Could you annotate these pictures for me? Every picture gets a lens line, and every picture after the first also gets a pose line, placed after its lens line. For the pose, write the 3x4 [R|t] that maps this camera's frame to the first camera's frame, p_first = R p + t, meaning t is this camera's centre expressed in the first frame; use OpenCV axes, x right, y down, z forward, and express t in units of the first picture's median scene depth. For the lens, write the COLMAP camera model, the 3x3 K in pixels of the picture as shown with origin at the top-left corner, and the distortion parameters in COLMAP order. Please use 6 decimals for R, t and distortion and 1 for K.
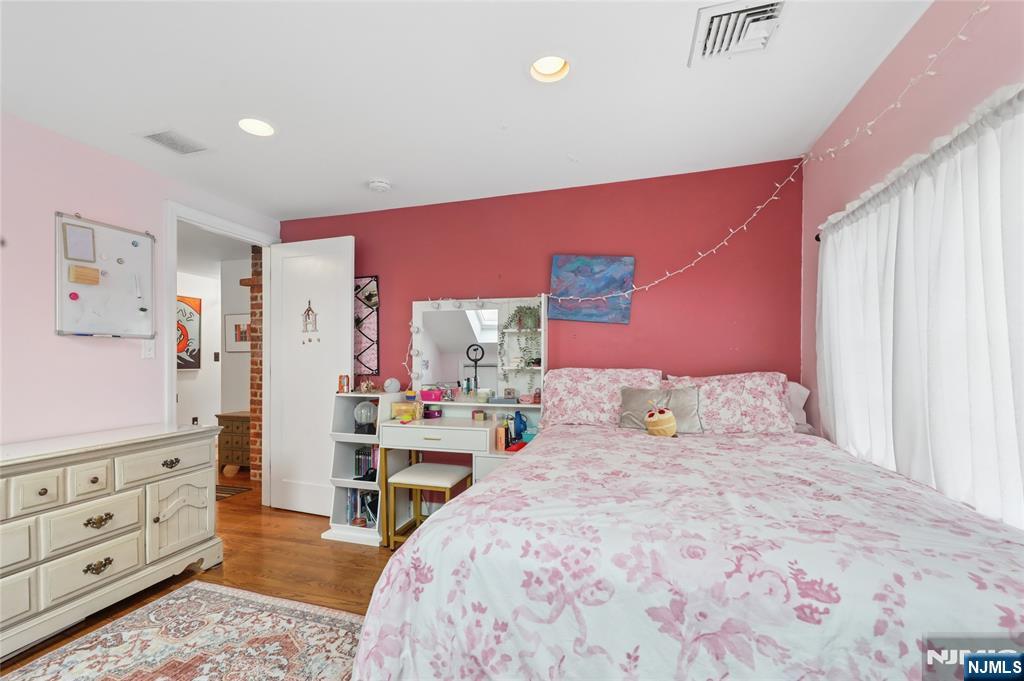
lens RADIAL K [[424.7, 0, 521.6], [0, 424.7, 367.3], [0, 0, 1]] dist [-0.002416, -0.000780]
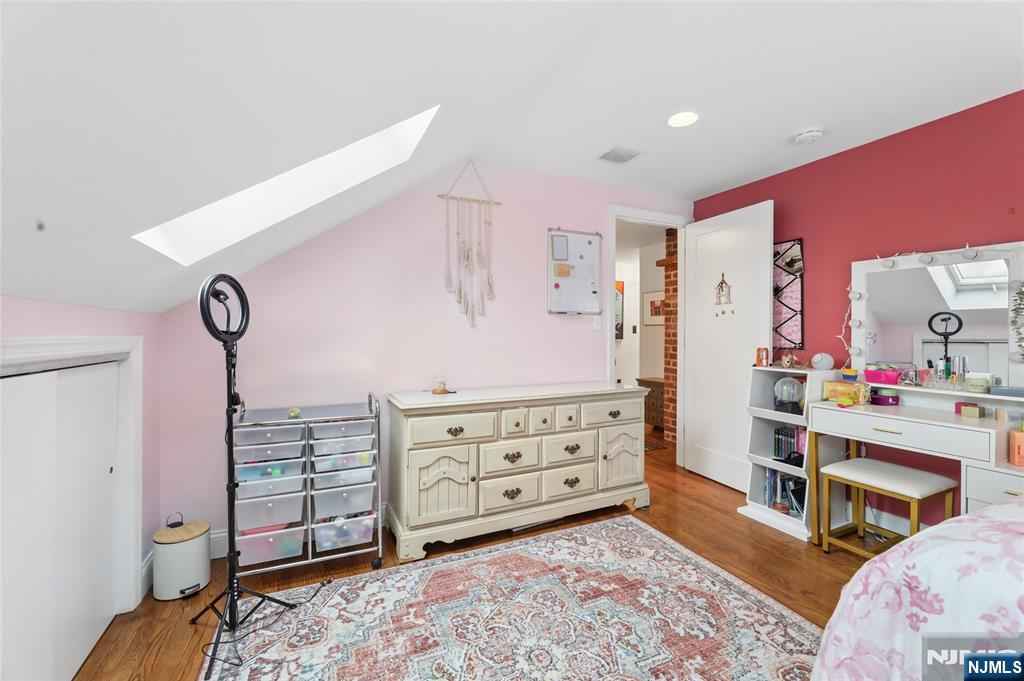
lens RADIAL K [[424.7, 0, 509.3], [0, 424.7, 339.2], [0, 0, 1]] dist [-0.002416, -0.000780]
pose [[0.673467, 0.014359, -0.739078, -0.105778], [-0.021663, 0.999765, -0.000316, 0.012510], [0.738900, 0.016224, 0.673620, -0.061617]]
